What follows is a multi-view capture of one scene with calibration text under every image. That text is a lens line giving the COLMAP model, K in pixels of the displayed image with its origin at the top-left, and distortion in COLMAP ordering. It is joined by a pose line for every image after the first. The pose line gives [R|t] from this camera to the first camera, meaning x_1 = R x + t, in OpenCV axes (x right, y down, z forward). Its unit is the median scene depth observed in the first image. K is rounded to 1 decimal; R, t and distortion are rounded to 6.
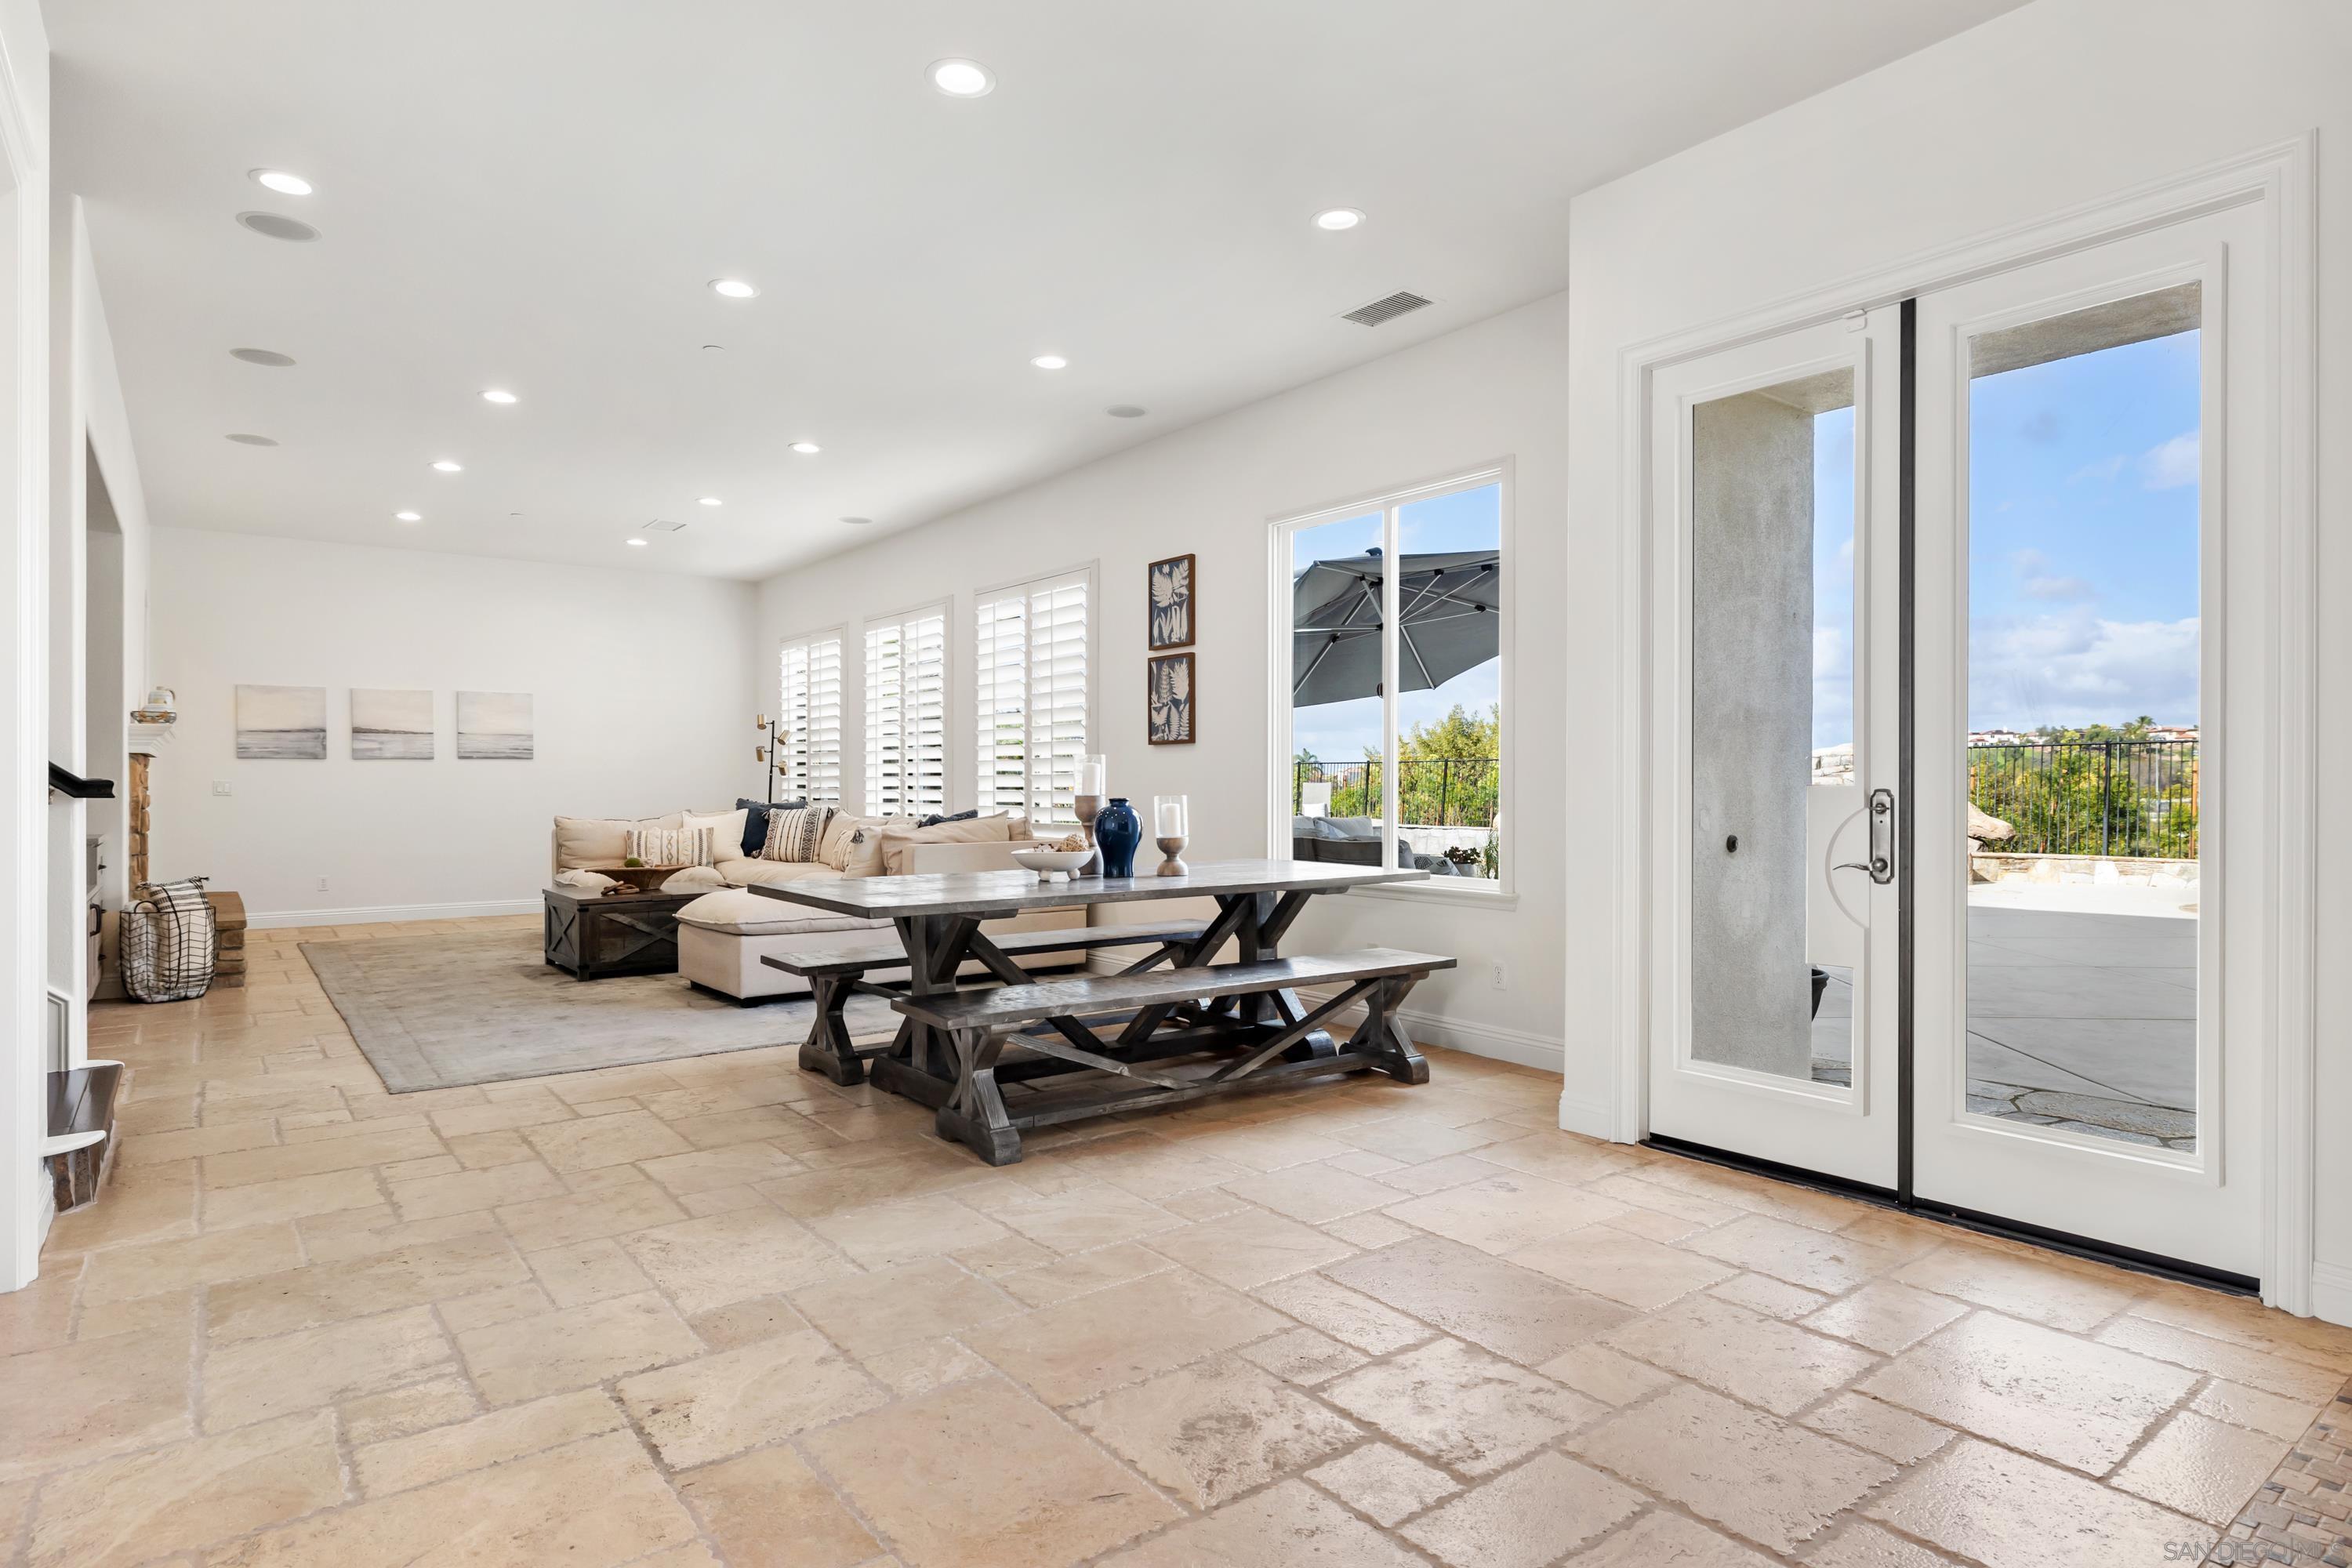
lens RADIAL K [[1264.7, 0, 1172.3], [0, 1264.7, 786.0], [0, 0, 1]] dist [-0.004718, -0.000481]
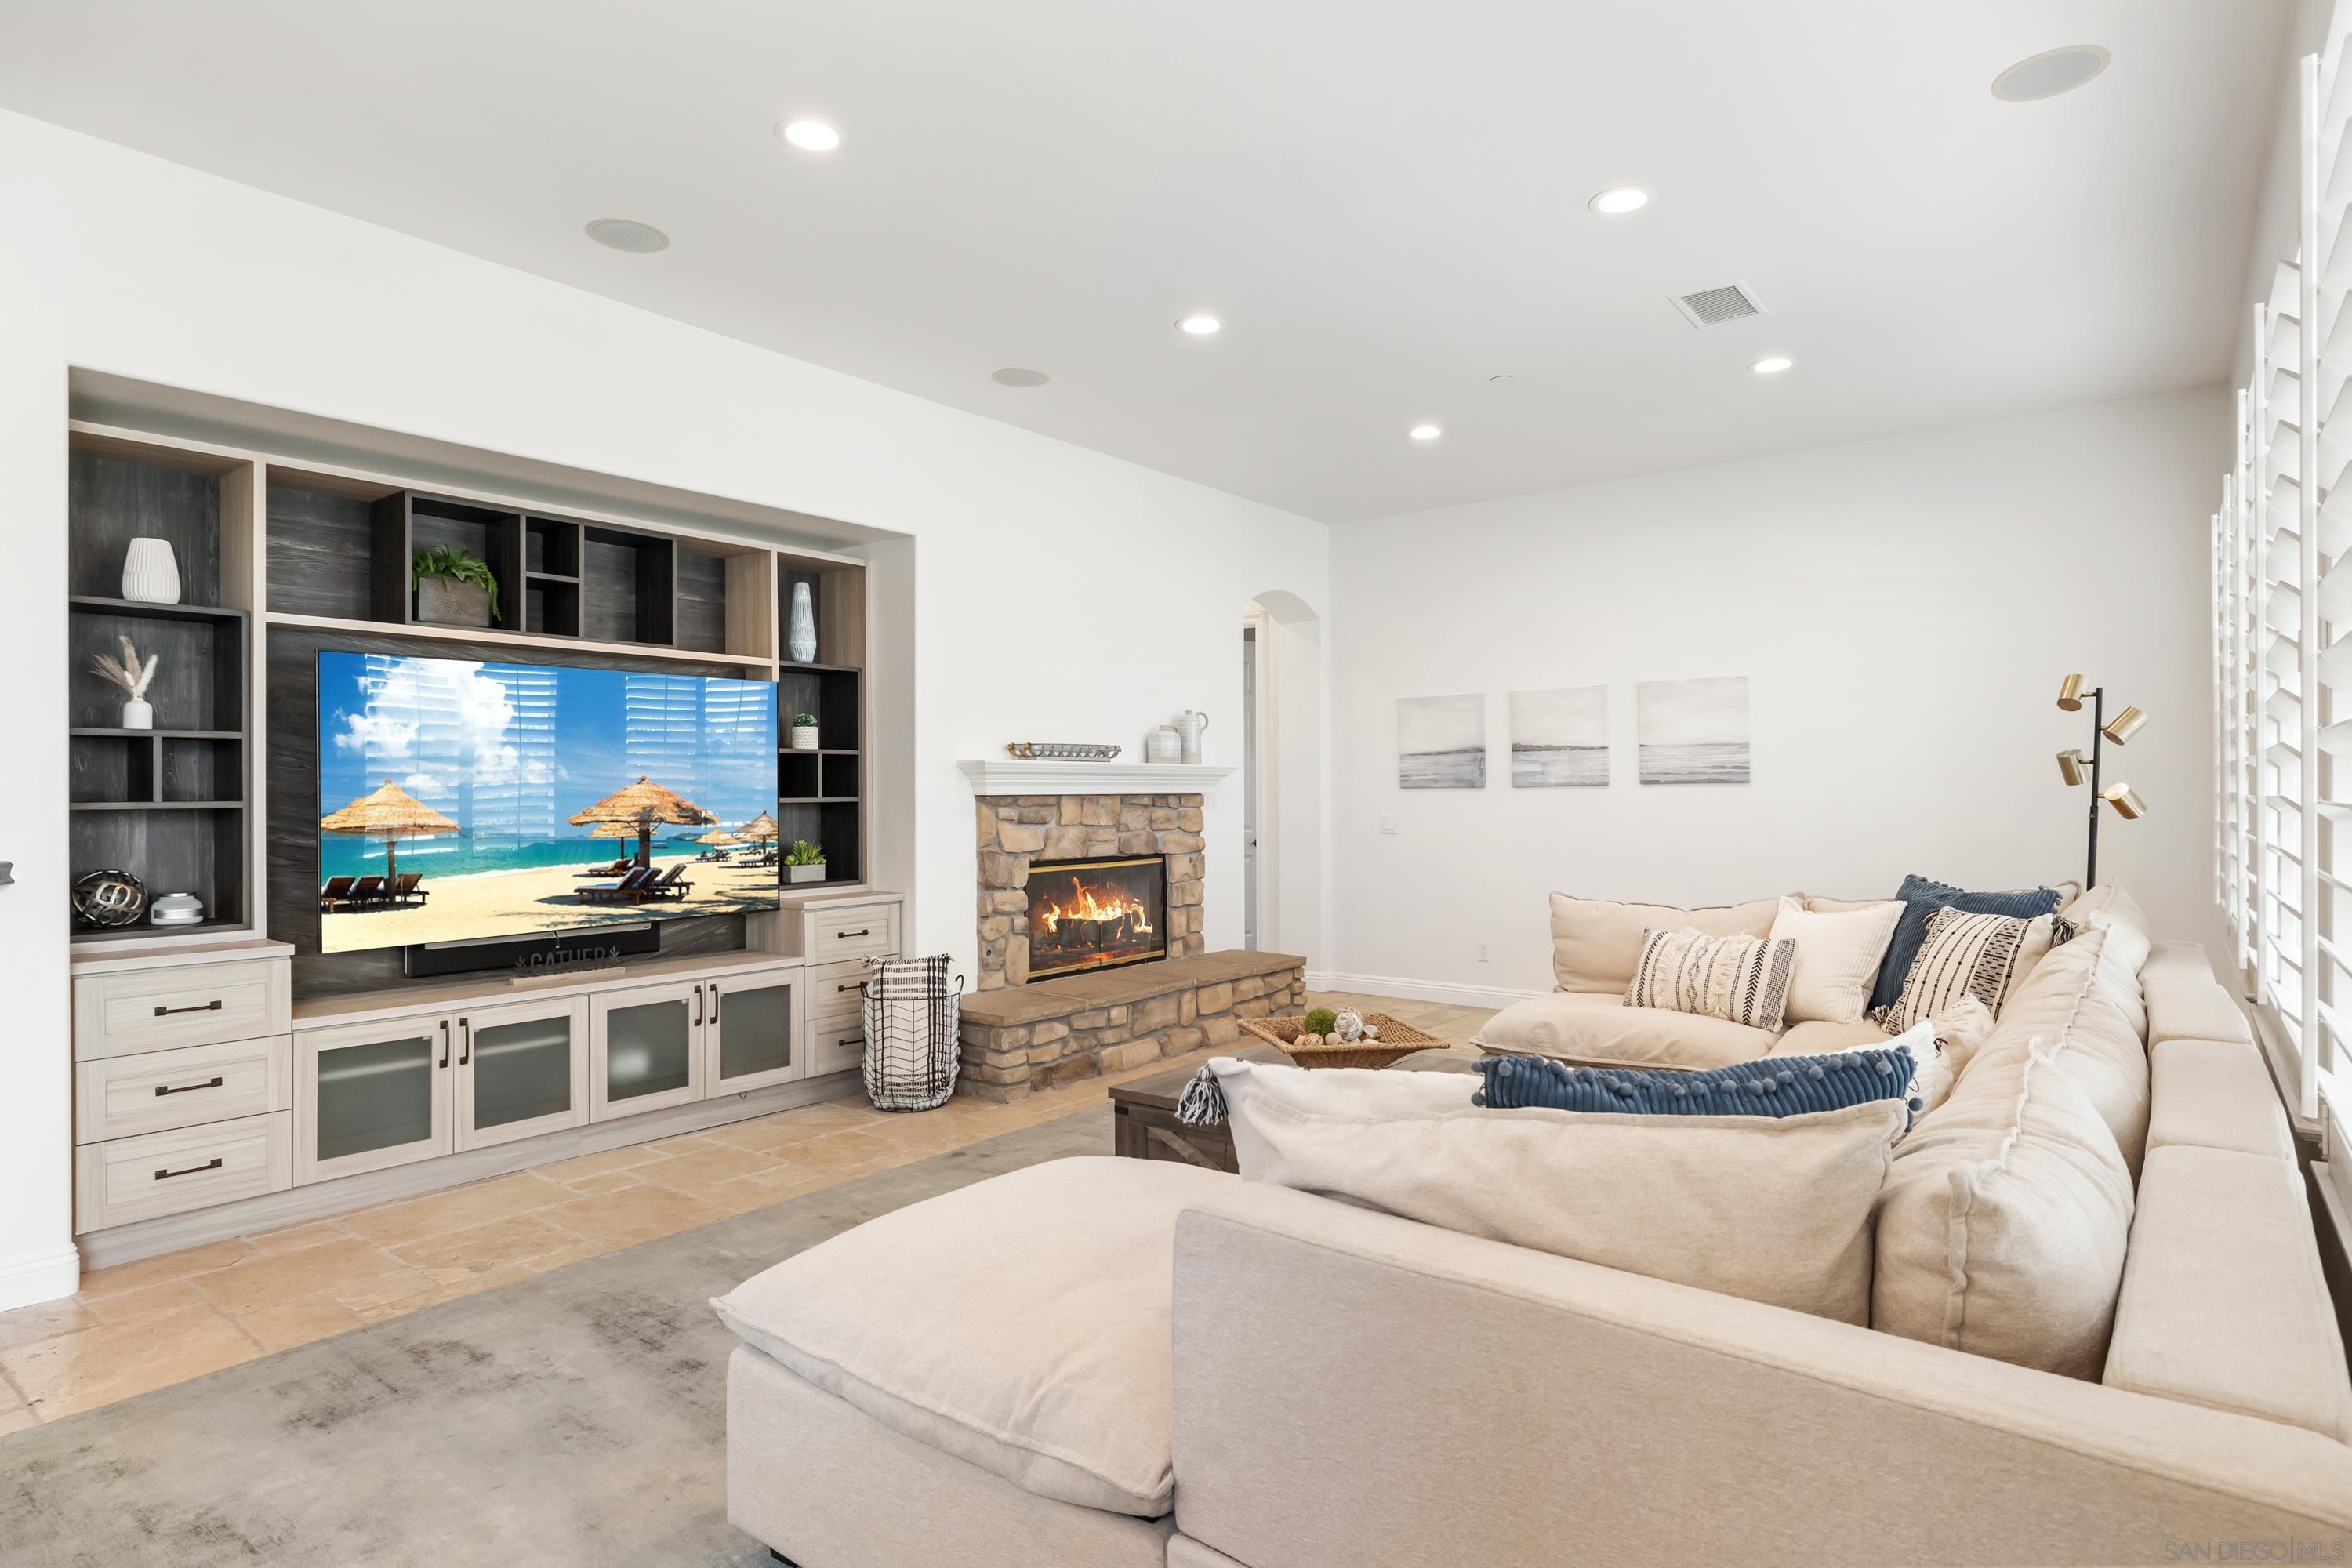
lens RADIAL K [[1264.7, 0, 1175.9], [0, 1264.7, 792.9], [0, 0, 1]] dist [-0.004718, -0.000481]
pose [[0.255877, -0.001953, -0.966707, 0.011383], [0.001450, 0.999998, -0.001636, -0.017147], [0.966708, -0.000984, 0.255880, 0.620565]]
